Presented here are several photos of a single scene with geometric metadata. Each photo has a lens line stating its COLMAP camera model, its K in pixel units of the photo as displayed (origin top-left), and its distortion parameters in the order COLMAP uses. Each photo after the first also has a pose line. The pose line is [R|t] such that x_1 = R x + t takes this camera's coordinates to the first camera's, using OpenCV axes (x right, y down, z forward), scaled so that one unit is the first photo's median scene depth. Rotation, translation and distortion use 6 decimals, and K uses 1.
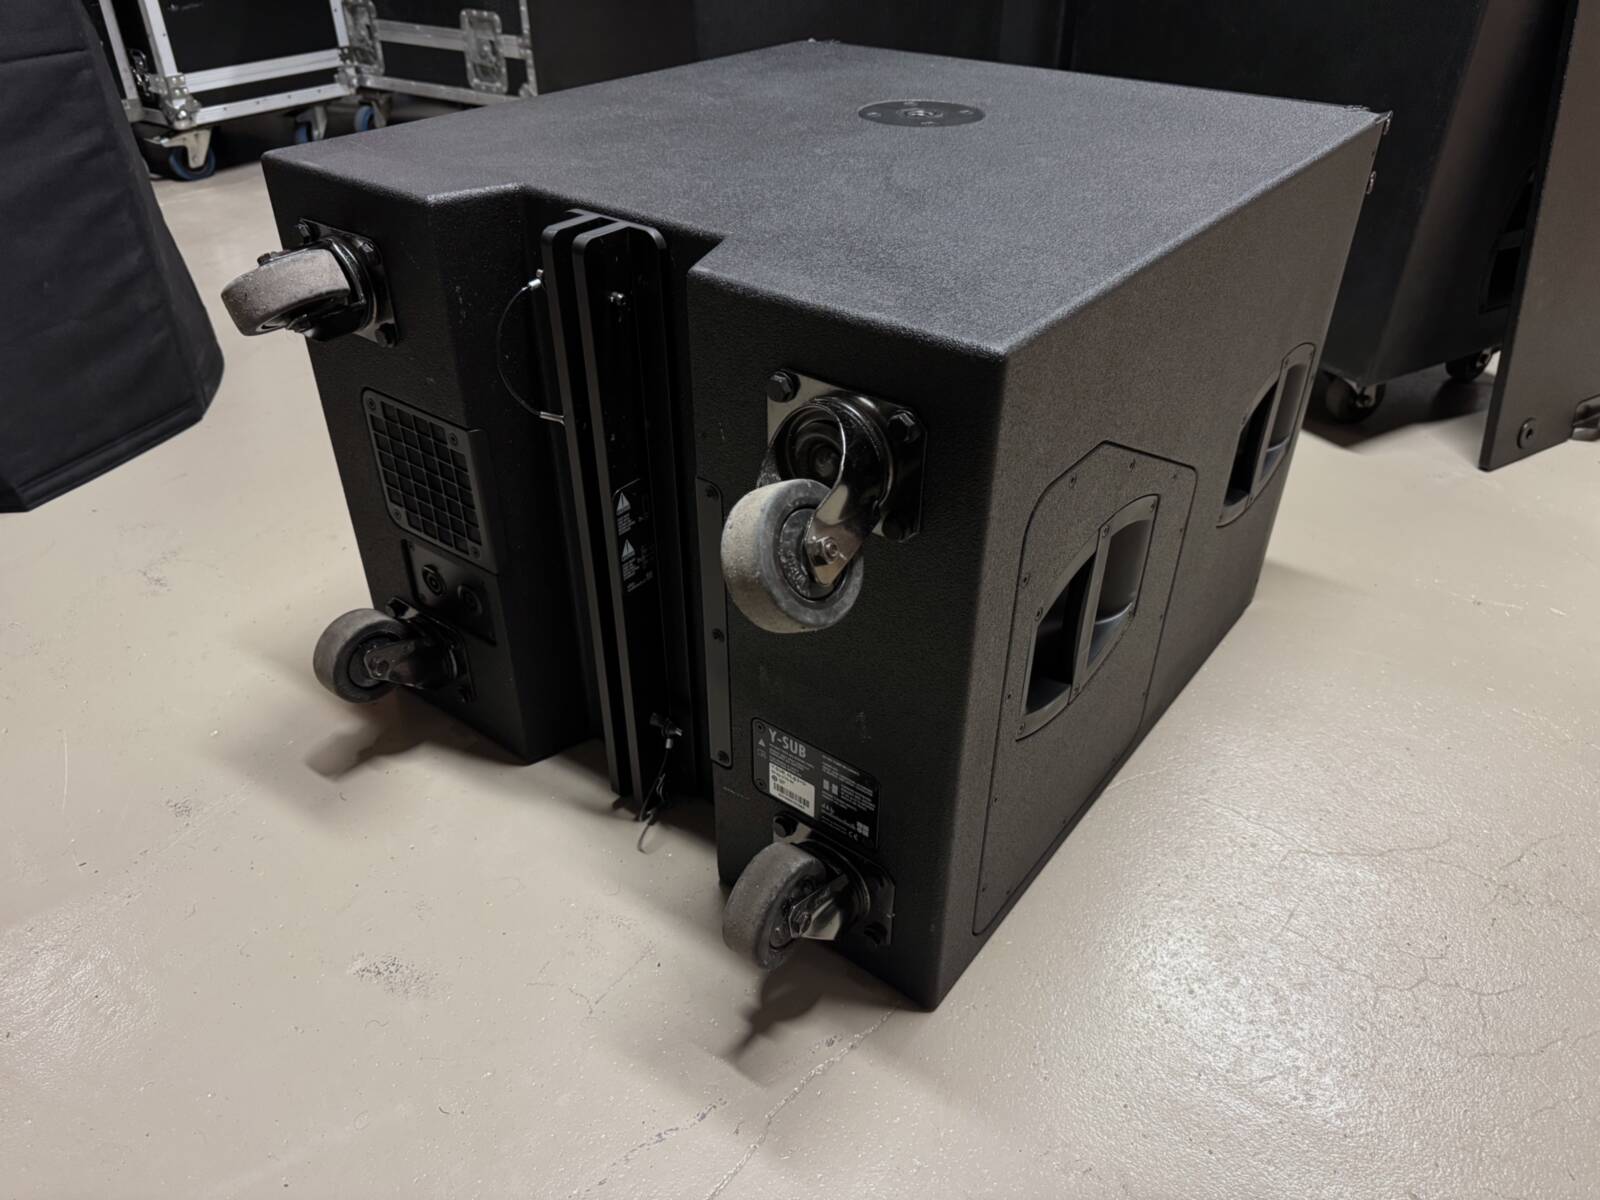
lens RADIAL K [[1135.2, 0, 805.0], [0, 1135.2, 600.4], [0, 0, 1]] dist [0.008237, 0.000695]
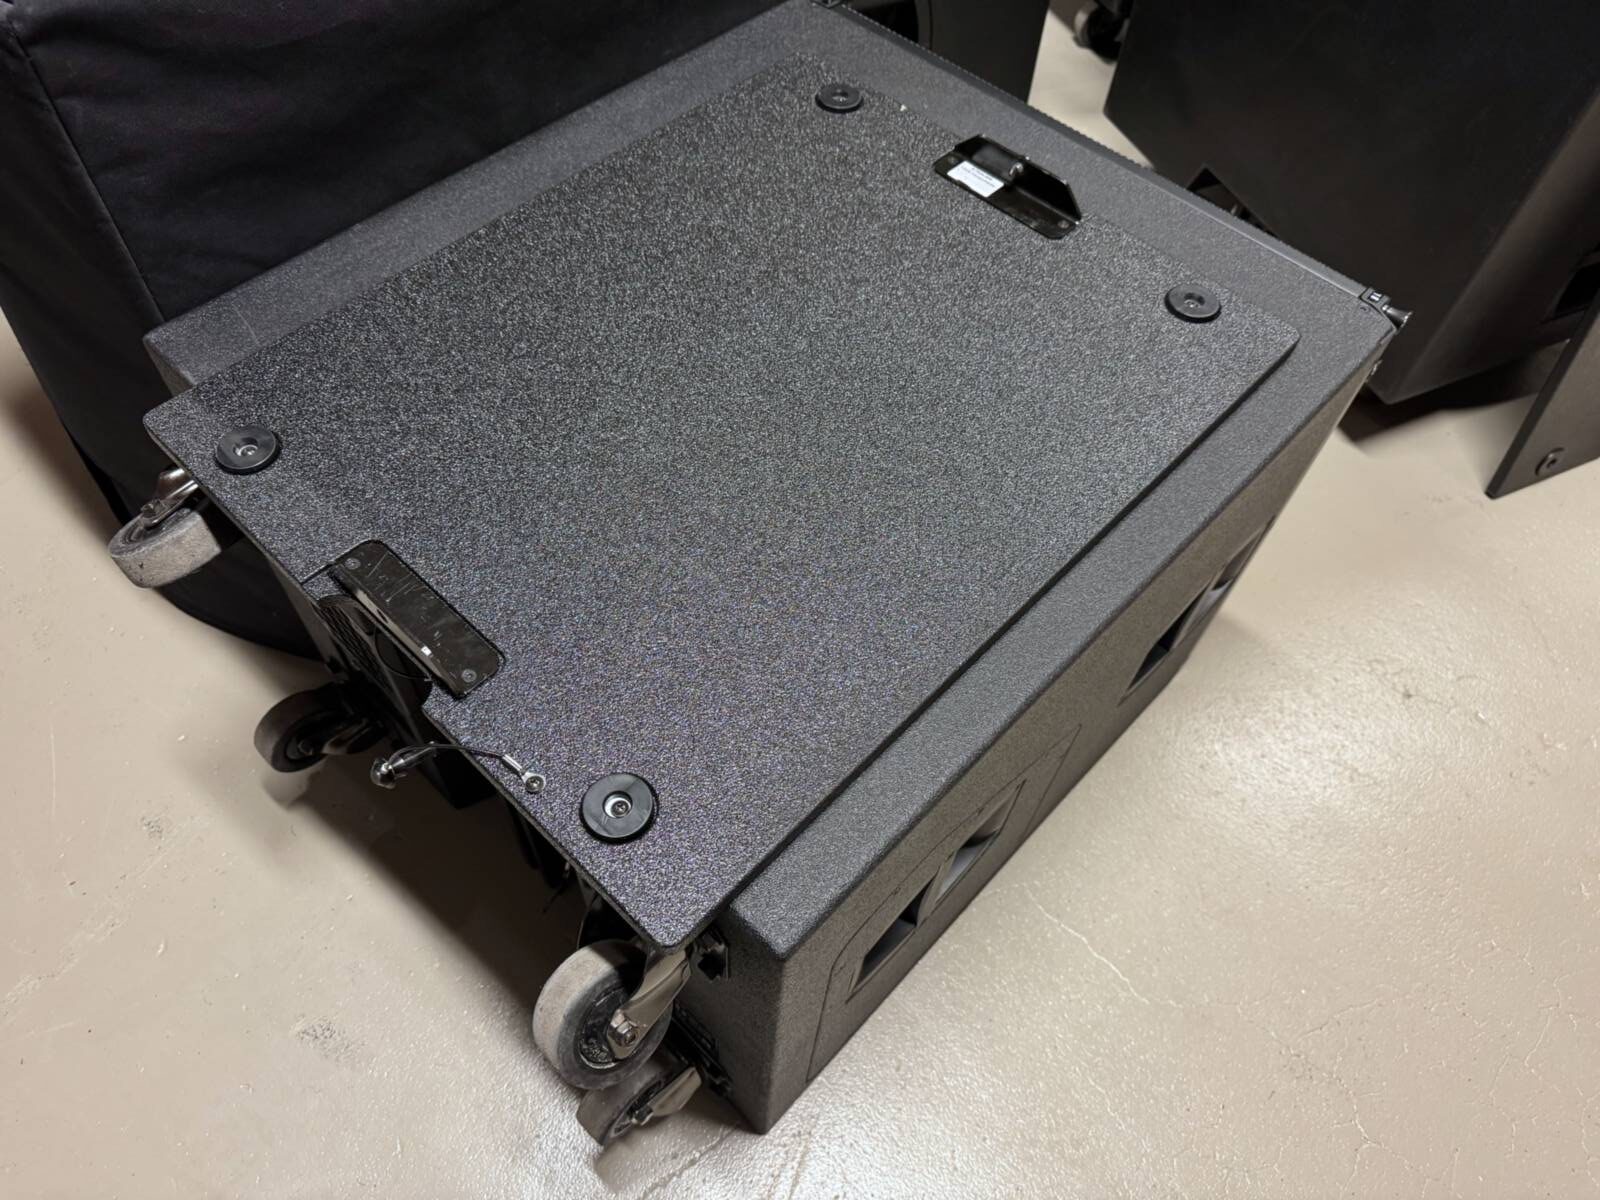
lens RADIAL K [[1135.2, 0, 791.5], [0, 1135.2, 601.7], [0, 0, 1]] dist [0.008237, 0.000695]
pose [[0.993017, 0.111969, -0.037150, 0.073484], [-0.090413, 0.924611, 0.370026, -0.364504], [0.075781, -0.364083, 0.928278, 0.053467]]
